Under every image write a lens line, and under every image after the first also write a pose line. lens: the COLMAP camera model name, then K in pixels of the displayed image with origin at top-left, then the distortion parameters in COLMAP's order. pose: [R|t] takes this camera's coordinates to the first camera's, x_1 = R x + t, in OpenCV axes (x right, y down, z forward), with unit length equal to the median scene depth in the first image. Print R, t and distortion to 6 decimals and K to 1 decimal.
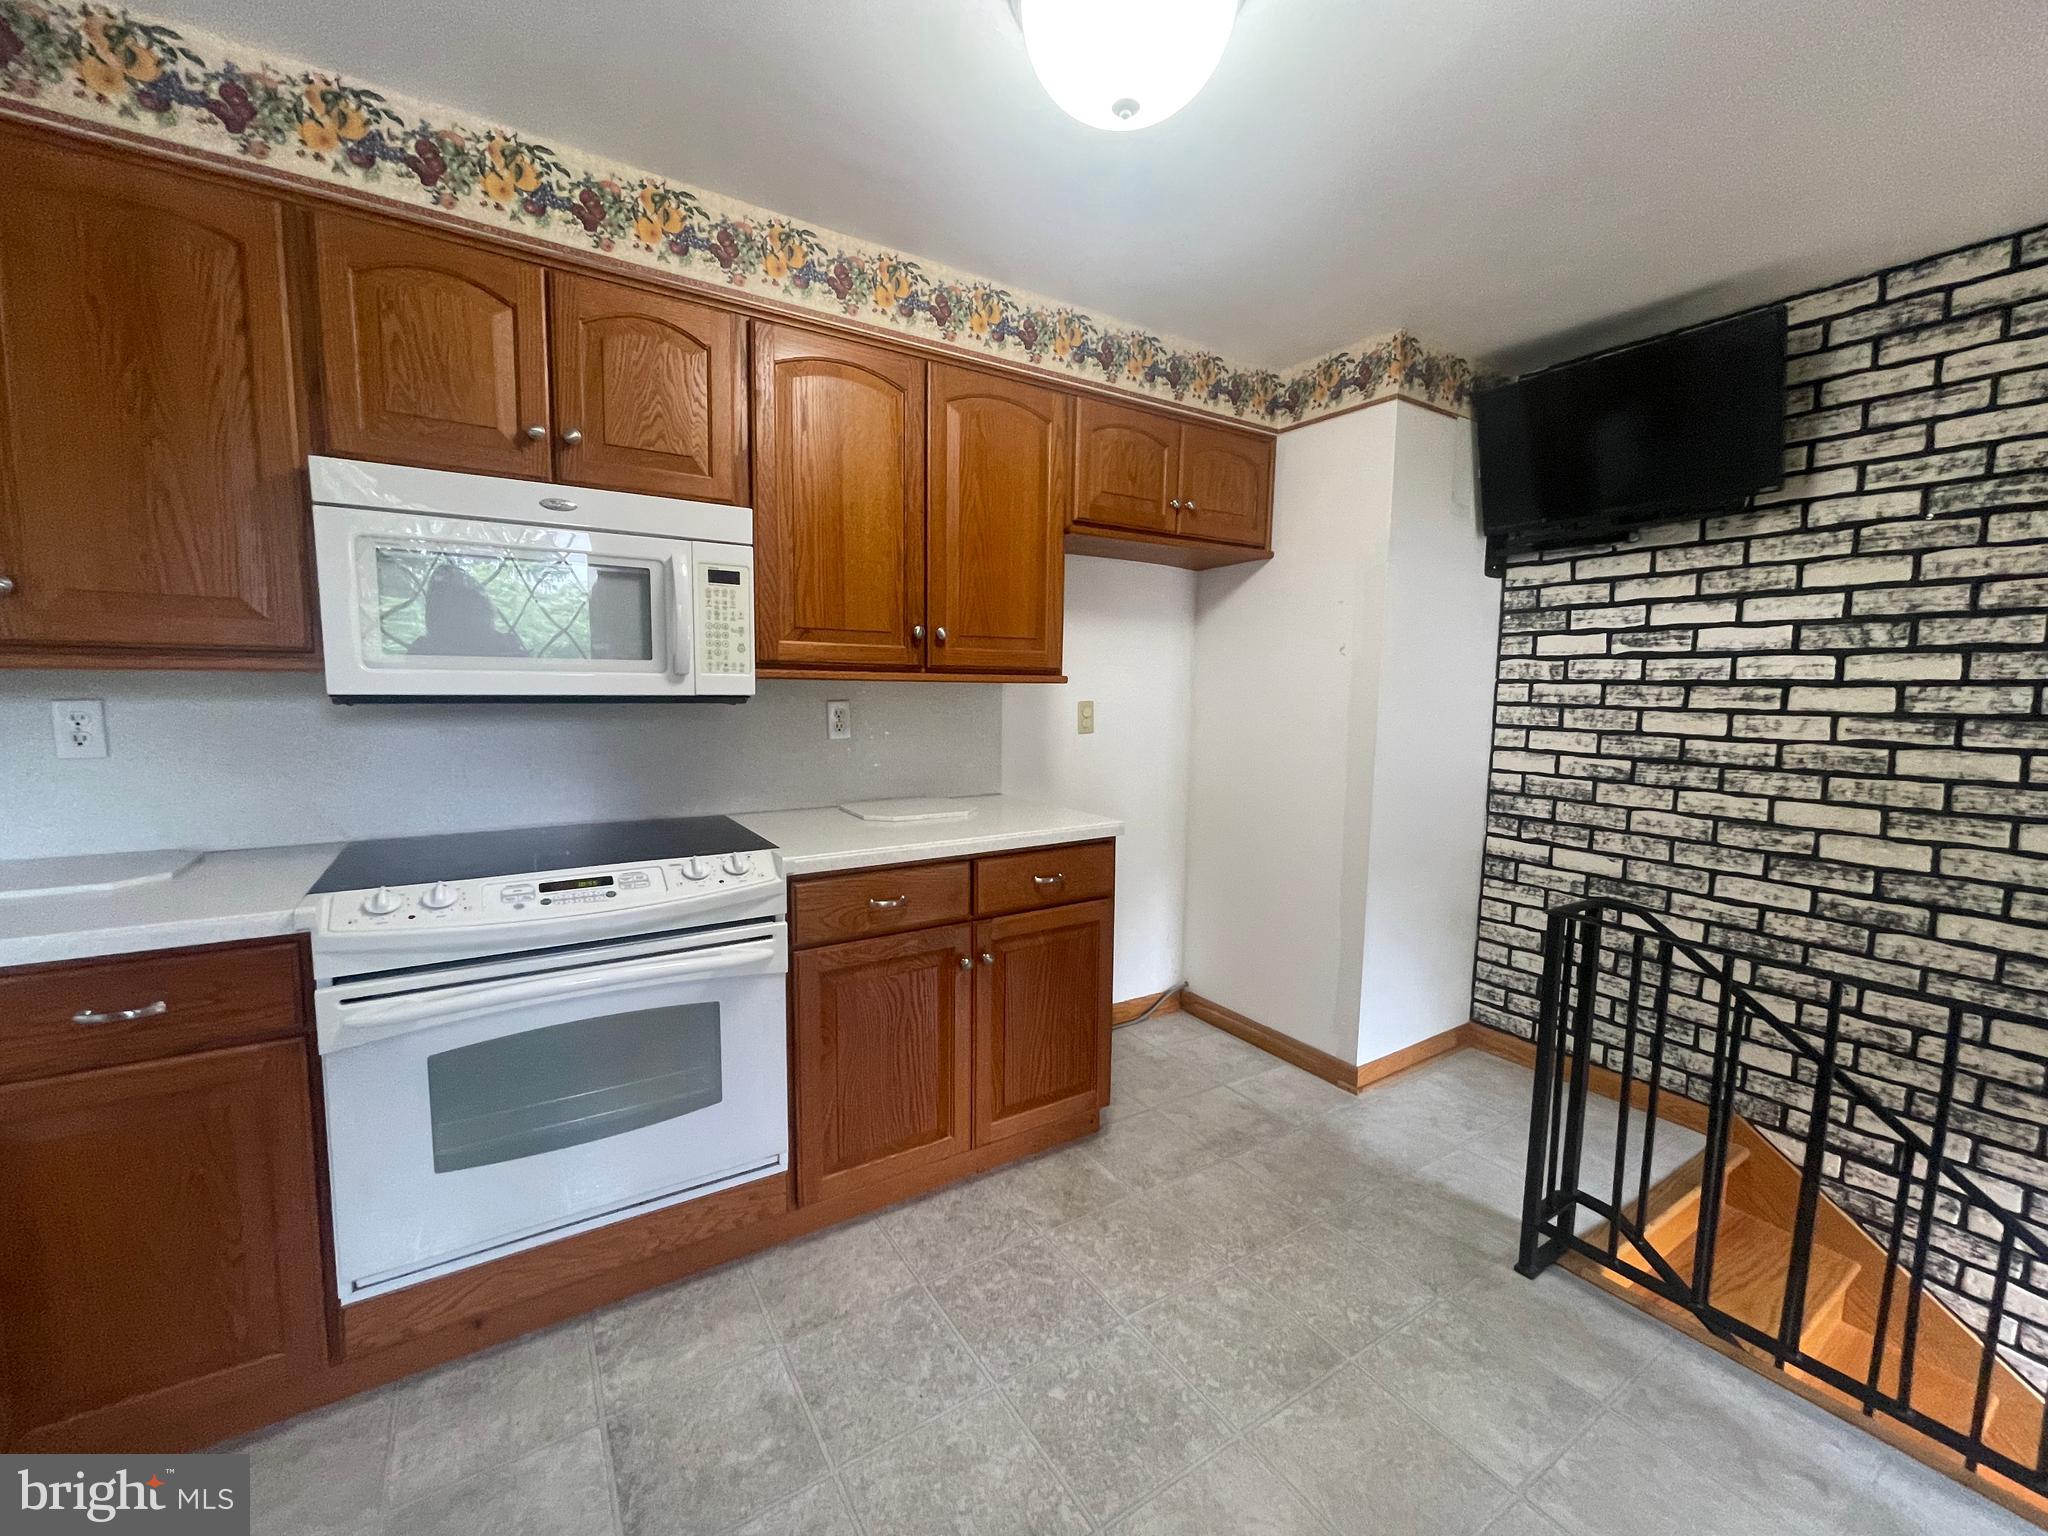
lens RADIAL K [[830.7, 0, 1024.0], [0, 830.7, 768.0], [0, 0, 1]] dist [0.001704, 0.000085]
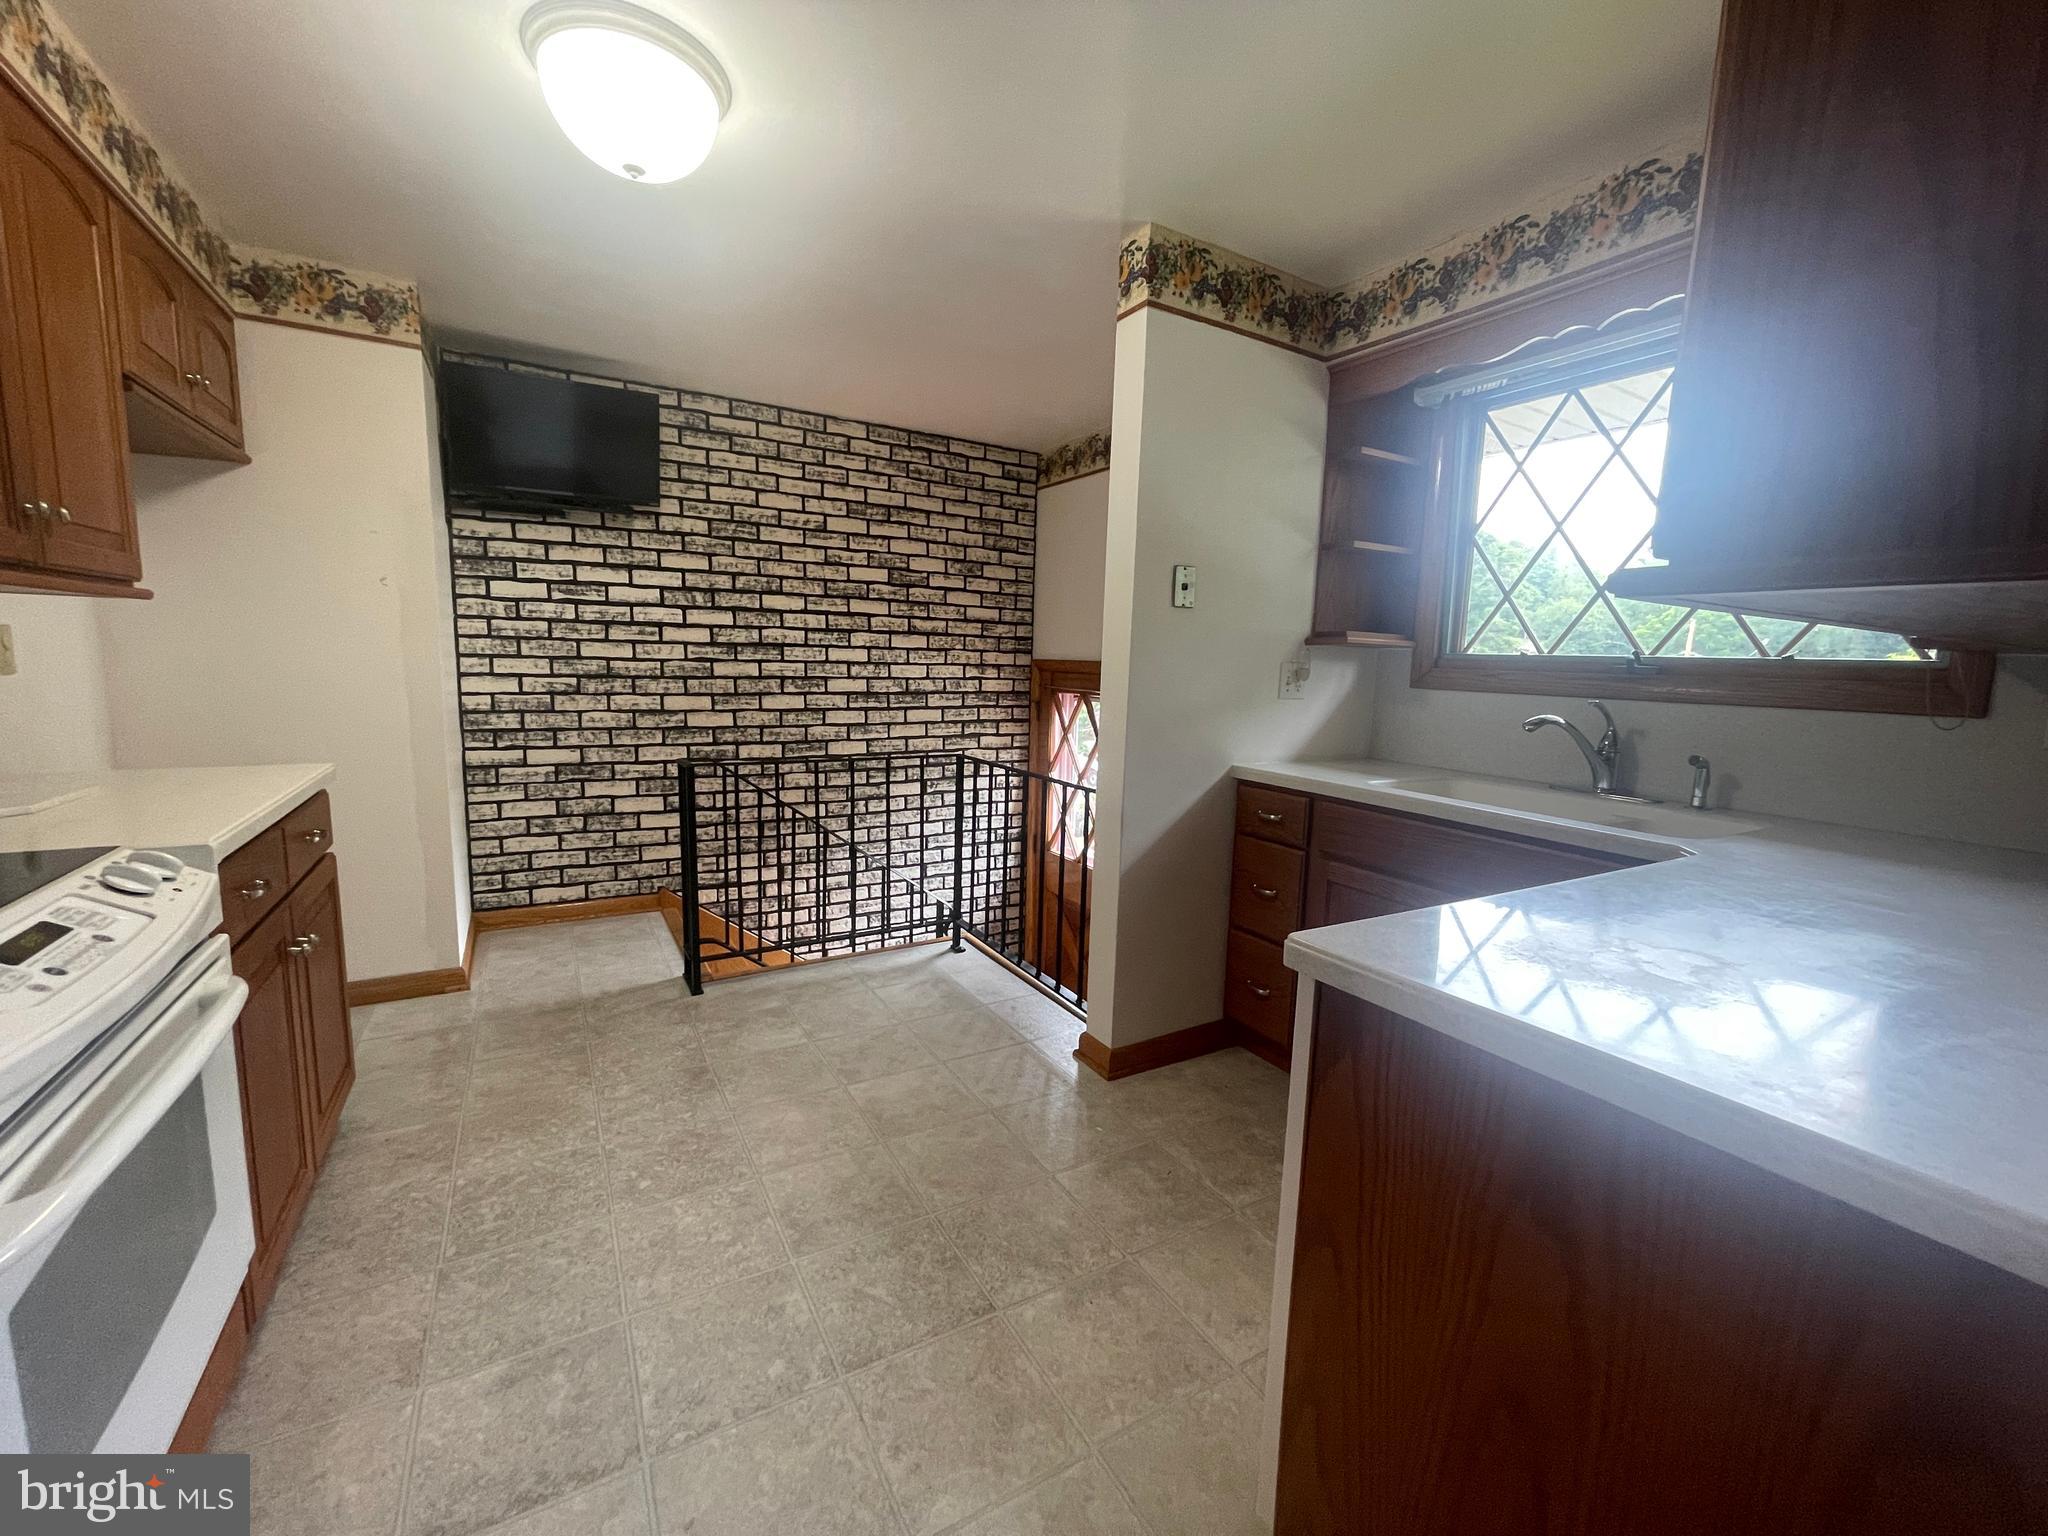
lens RADIAL K [[828.2, 0, 1018.5], [0, 828.2, 766.9], [0, 0, 1]] dist [-0.008691, 0.008983]
pose [[0.052077, -0.147139, 0.987744, -0.740497], [0.074661, 0.986892, 0.143076, -0.004738], [-0.995848, 0.066295, 0.062380, 0.218864]]
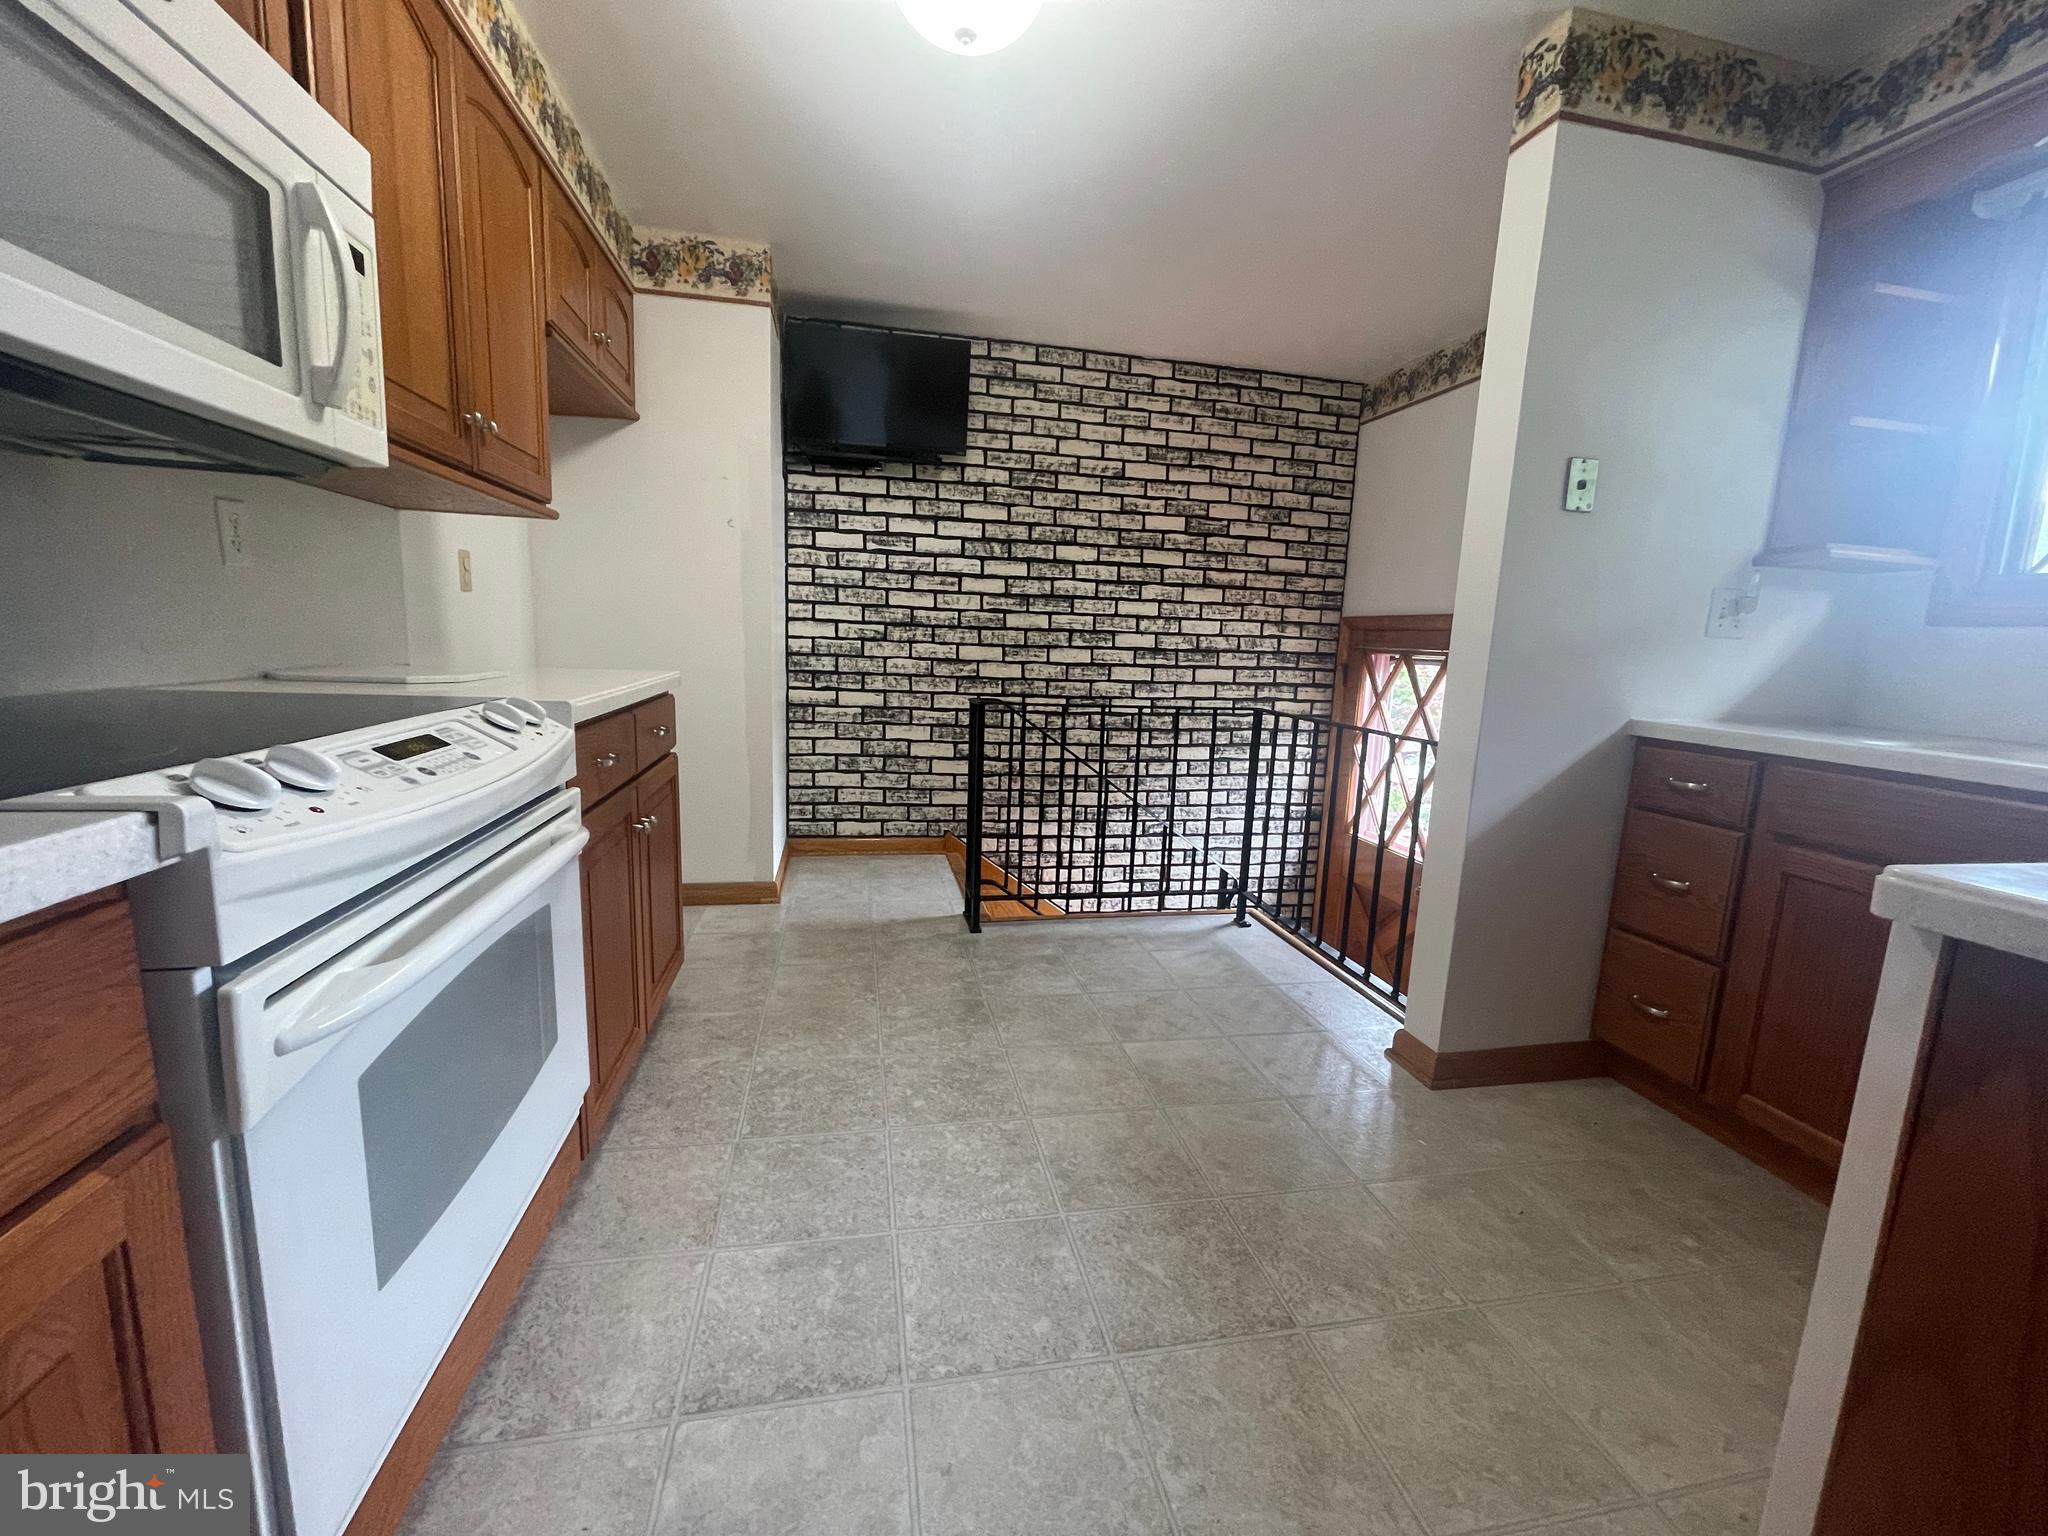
lens RADIAL K [[824.6, 0, 1024.0], [0, 824.6, 768.0], [0, 0, 1]] dist [0.003223, -0.000397]
pose [[0.365929, -0.147418, 0.918893, -0.660638], [0.061131, 0.989049, 0.134329, 0.072196], [-0.928633, 0.007018, 0.370934, 0.273340]]
